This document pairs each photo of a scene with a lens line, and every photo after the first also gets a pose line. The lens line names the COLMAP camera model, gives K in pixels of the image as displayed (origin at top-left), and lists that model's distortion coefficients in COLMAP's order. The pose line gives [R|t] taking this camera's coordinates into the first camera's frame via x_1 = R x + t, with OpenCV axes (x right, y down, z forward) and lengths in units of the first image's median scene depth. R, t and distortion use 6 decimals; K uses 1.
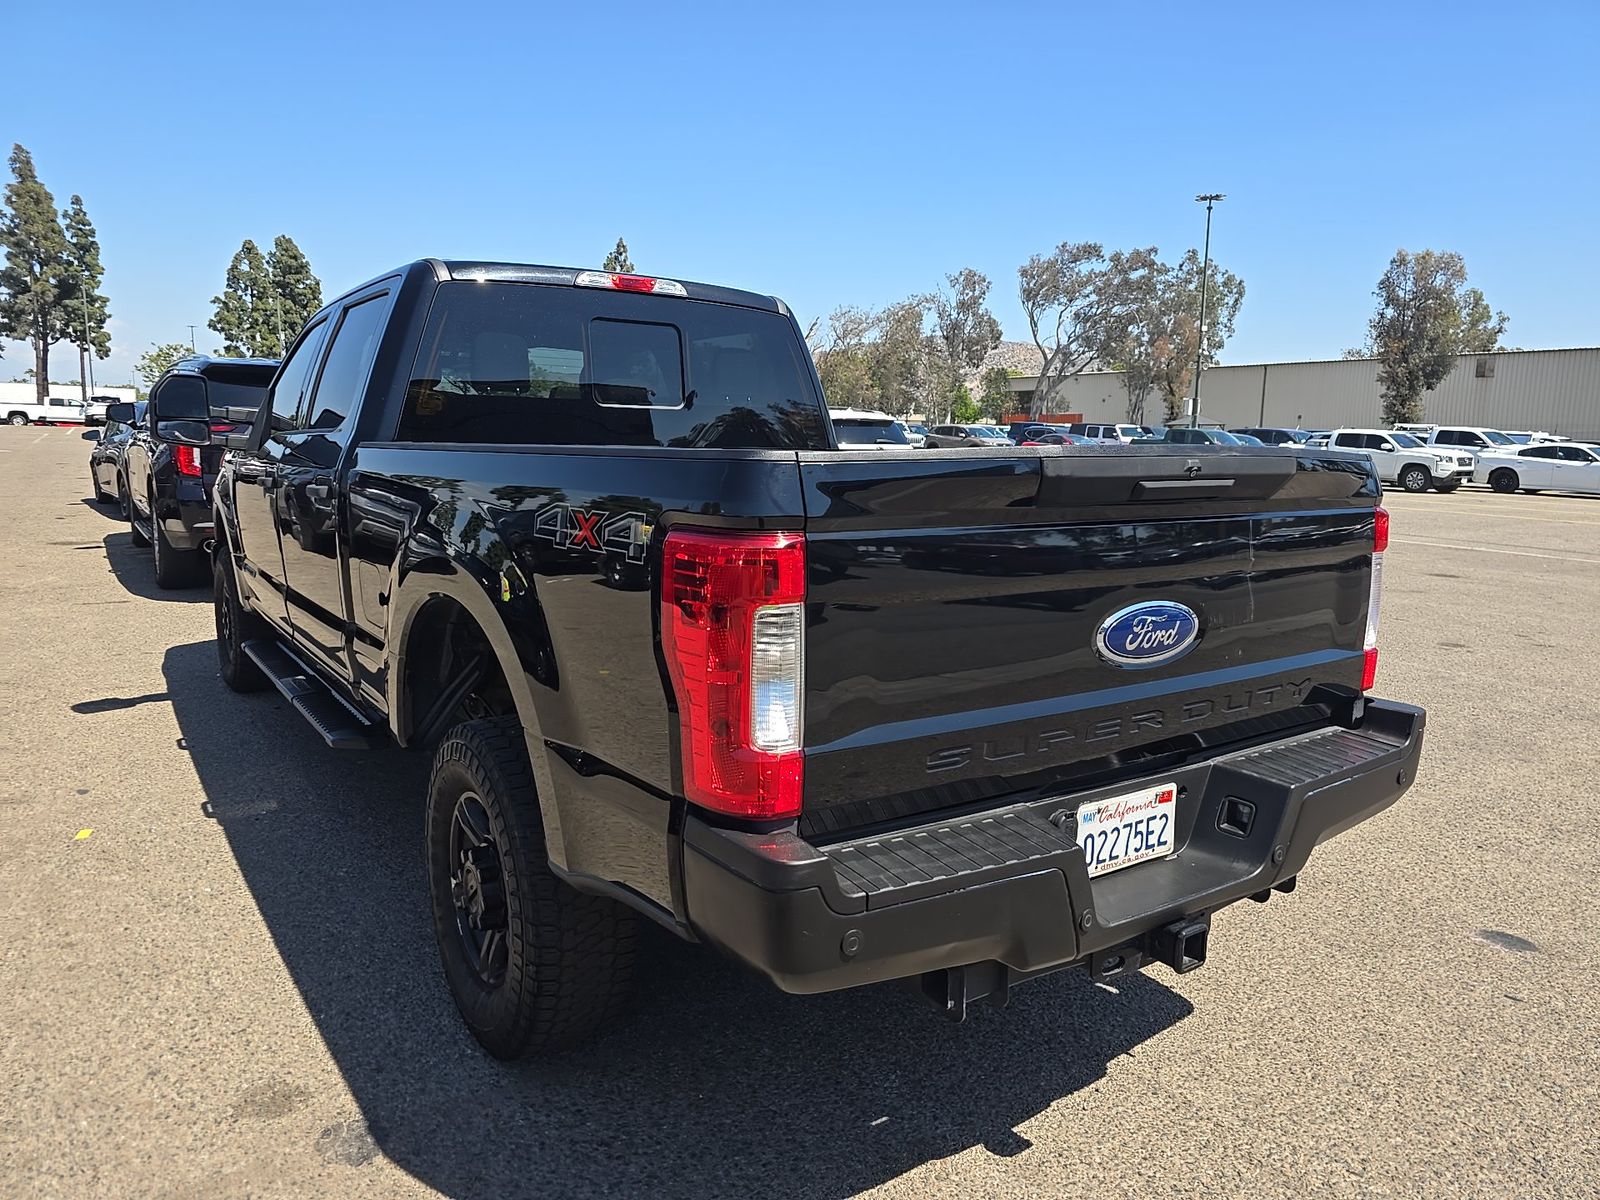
lens RADIAL K [[1074.2, 0, 794.7], [0, 1074.2, 601.1], [0, 0, 1]] dist [0.049043, -0.034674]
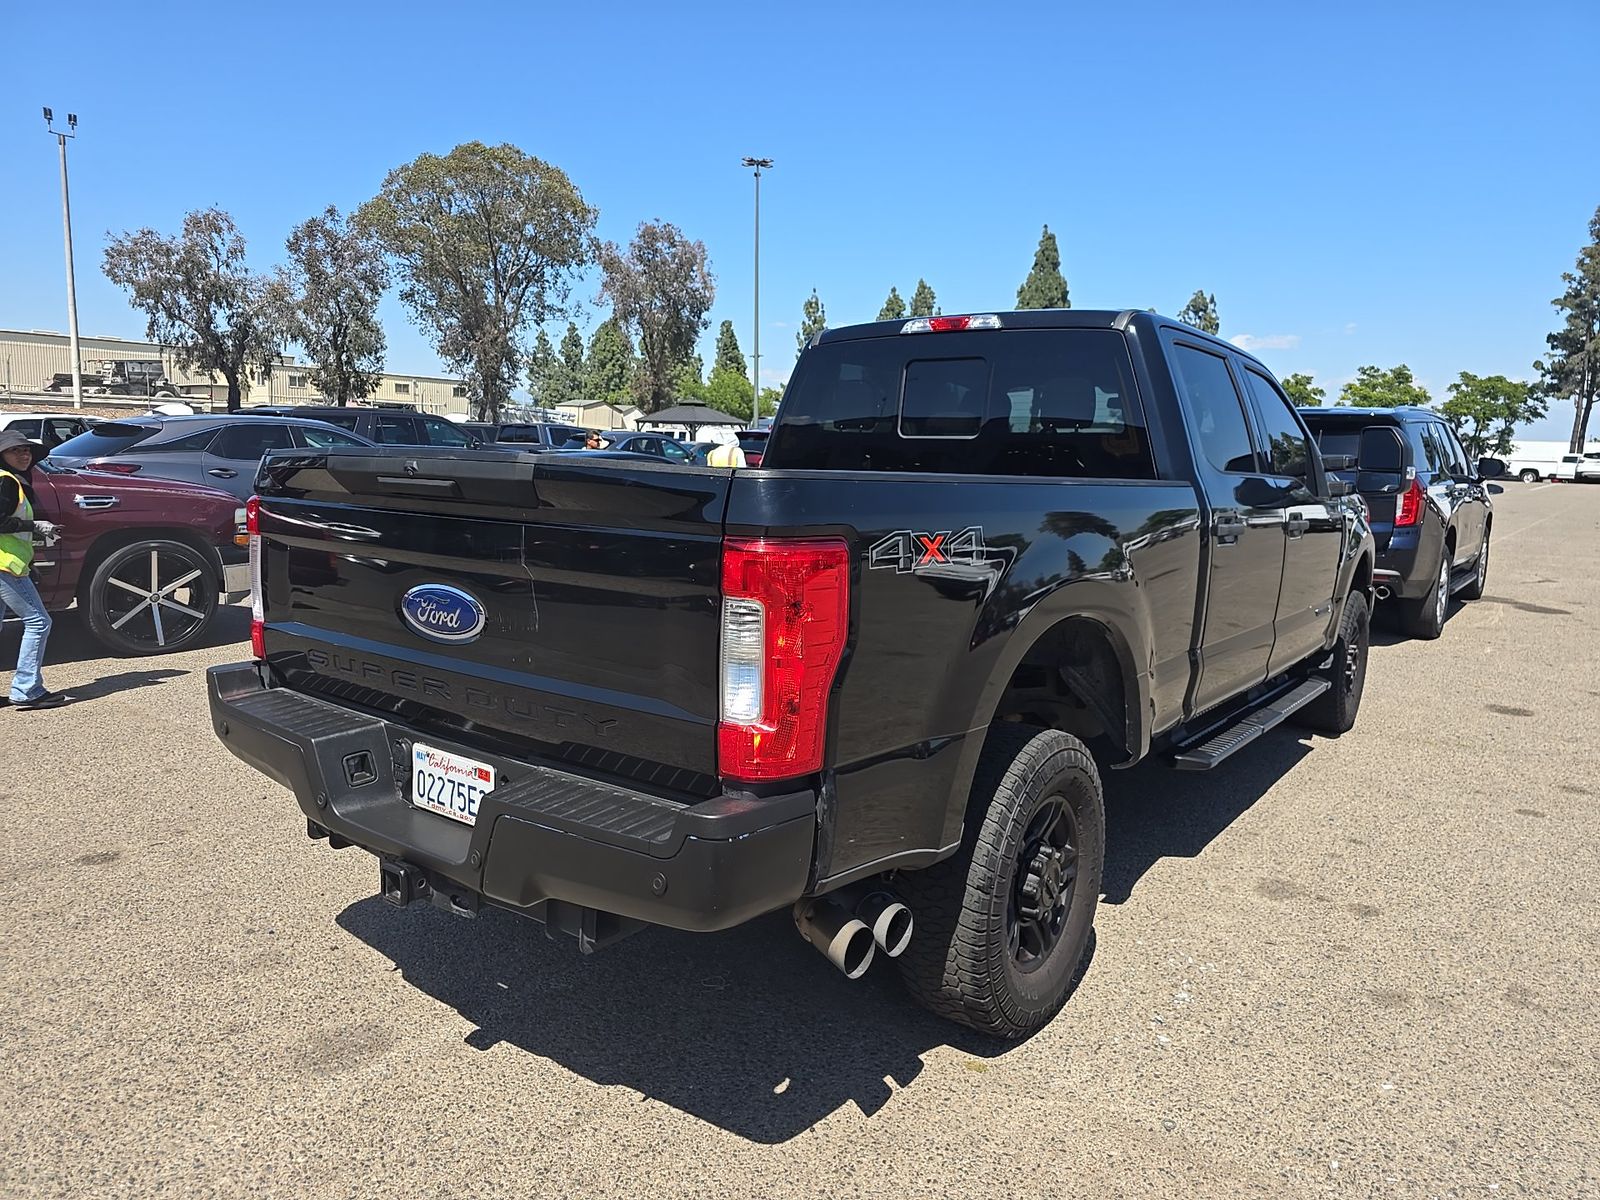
lens RADIAL K [[1074.2, 0, 806.1], [0, 1074.2, 605.0], [0, 0, 1]] dist [0.049043, -0.034674]
pose [[0.322216, 0.117263, -0.939376, 1.456550], [-0.163563, 0.984271, 0.066763, -0.112553], [0.932429, 0.132135, 0.336328, 0.923365]]
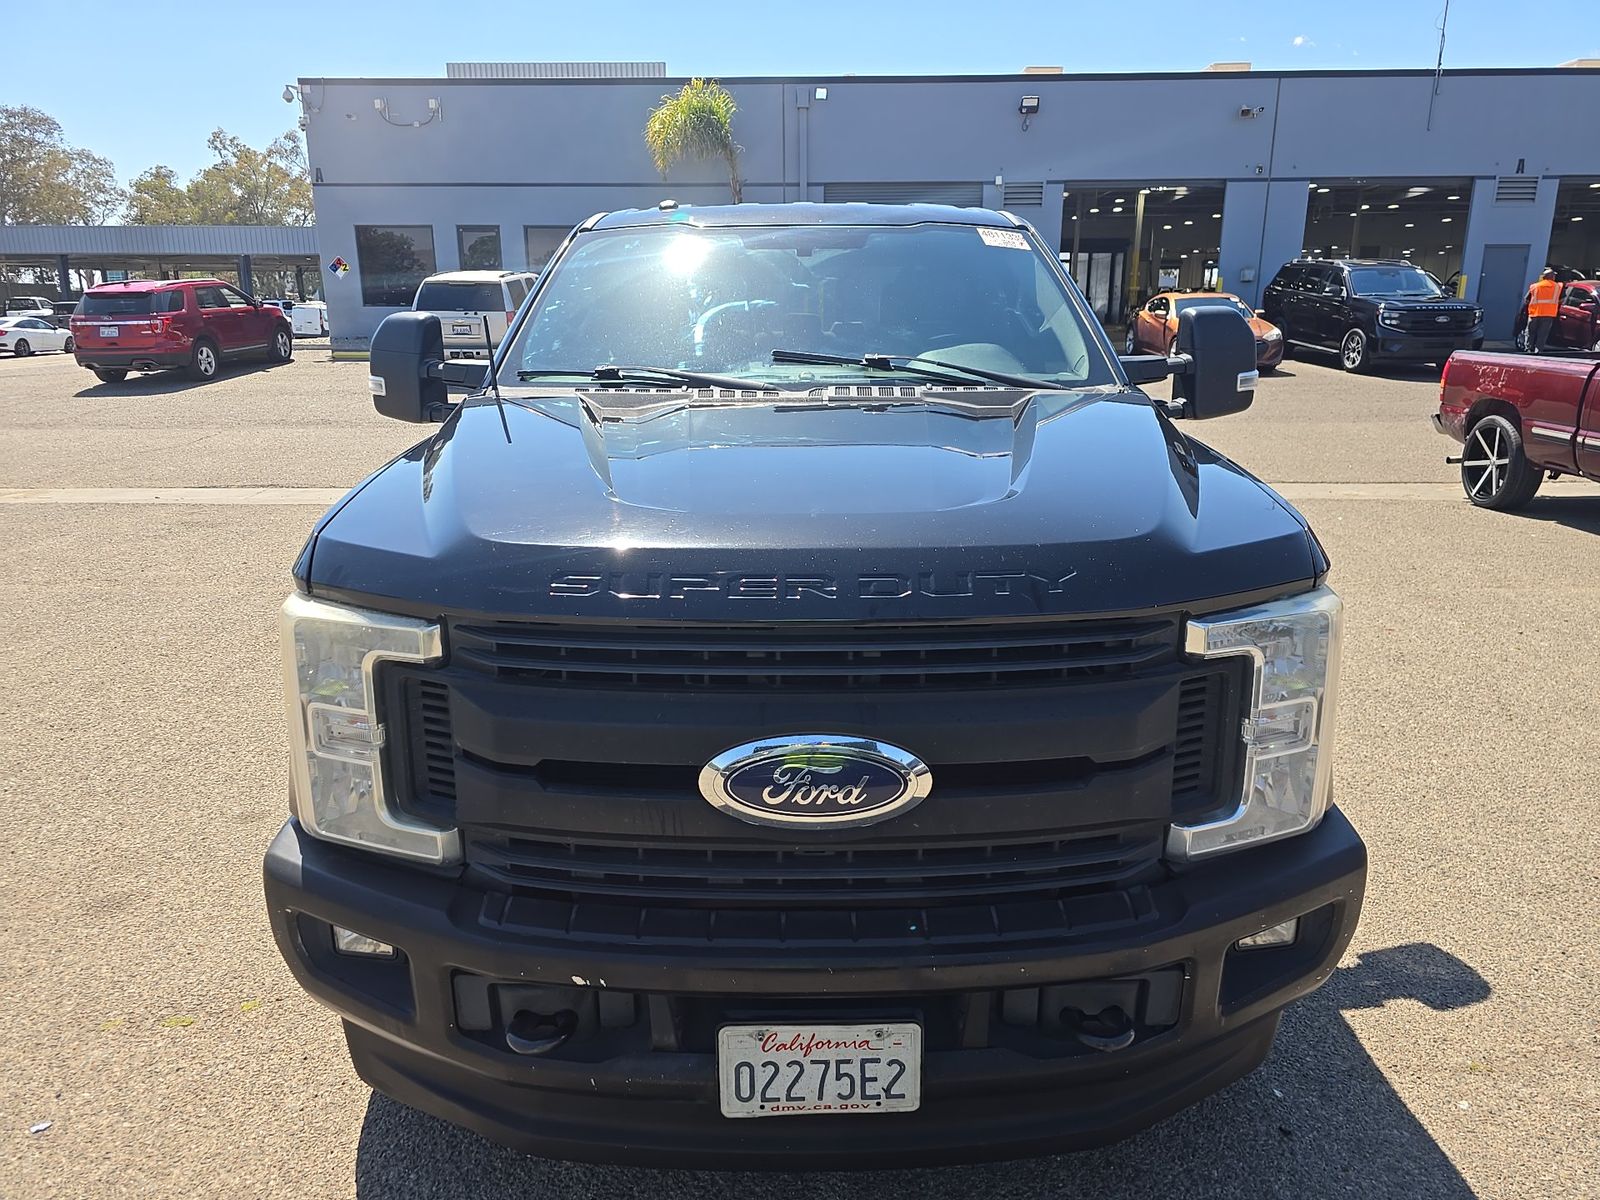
lens RADIAL K [[1074.2, 0, 803.9], [0, 1074.2, 589.9], [0, 0, 1]] dist [0.049043, -0.034674]
pose [[0.830736, 0.081938, -0.550603, 0.673479], [-0.049536, 0.996065, 0.073490, -0.170850], [0.554458, -0.033776, 0.831526, 0.372601]]
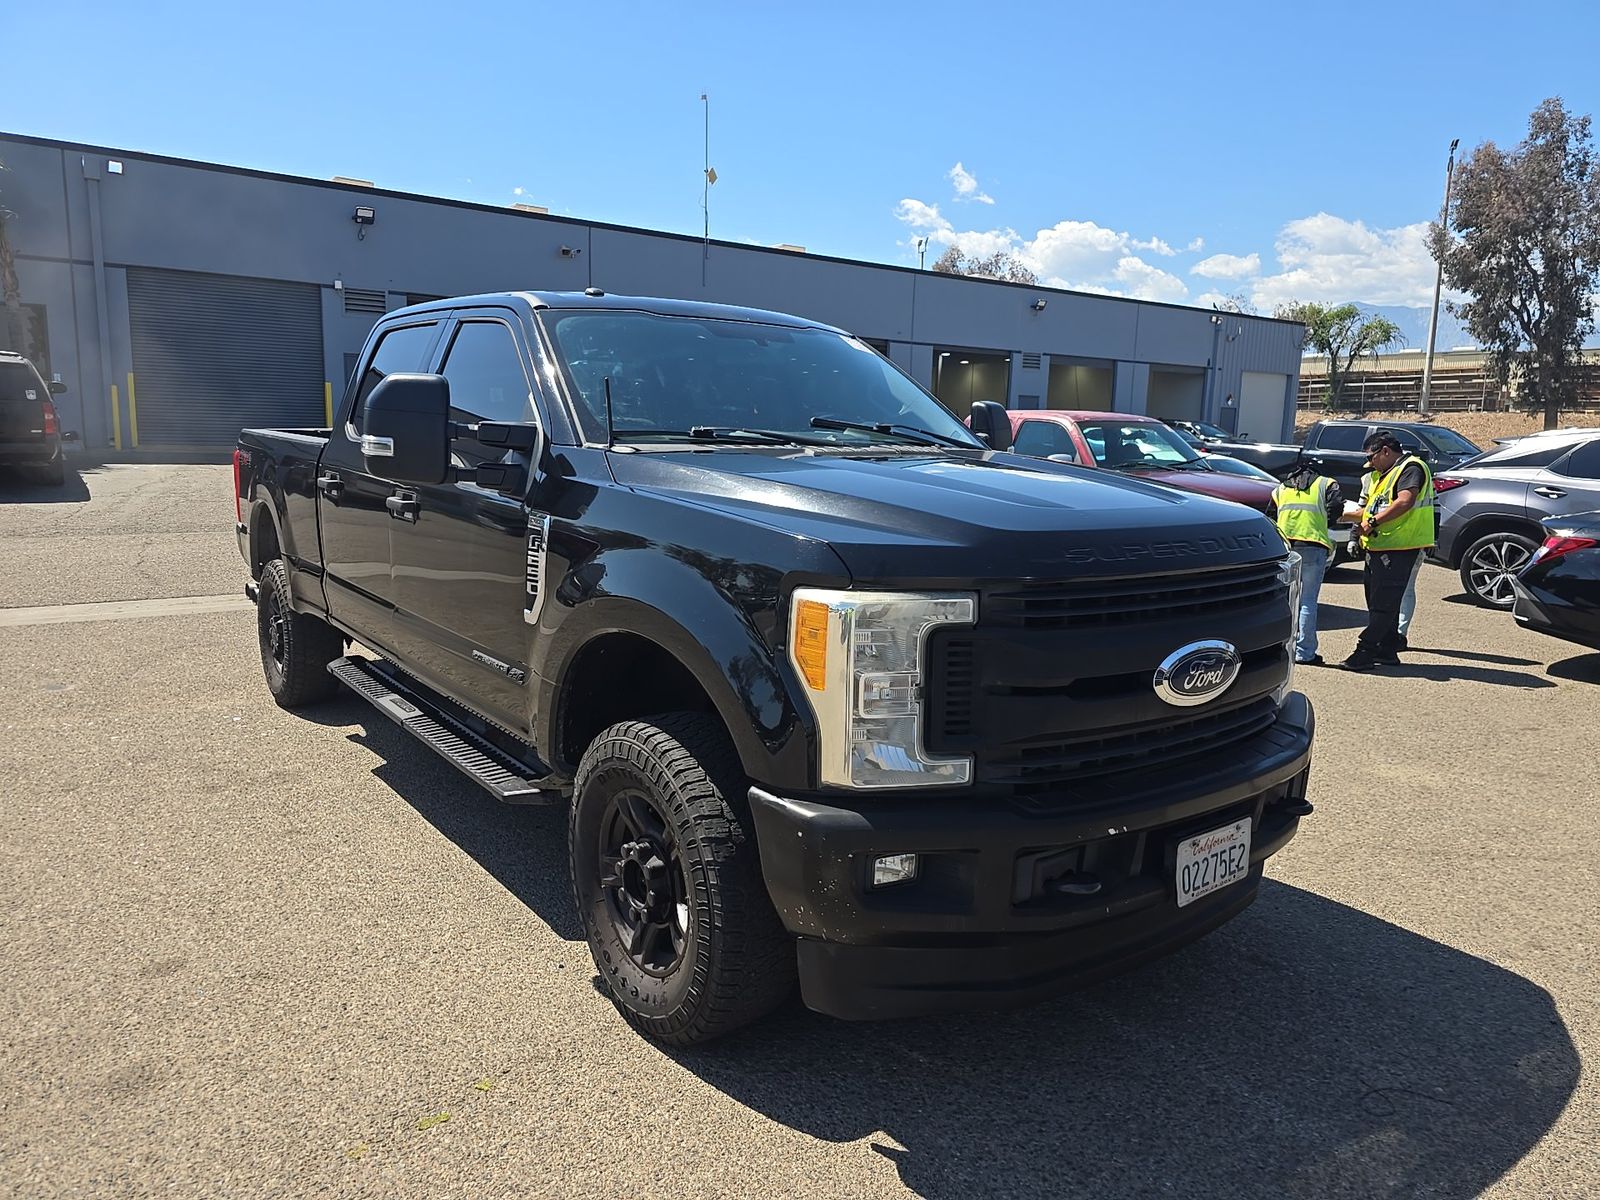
lens RADIAL K [[1074.2, 0, 795.2], [0, 1074.2, 594.2], [0, 0, 1]] dist [0.049043, -0.034674]
pose [[0.998155, -0.039520, 0.046093, -0.179062], [0.040786, 0.998807, -0.026855, -0.057968], [-0.044977, 0.028685, 0.998576, -0.143278]]
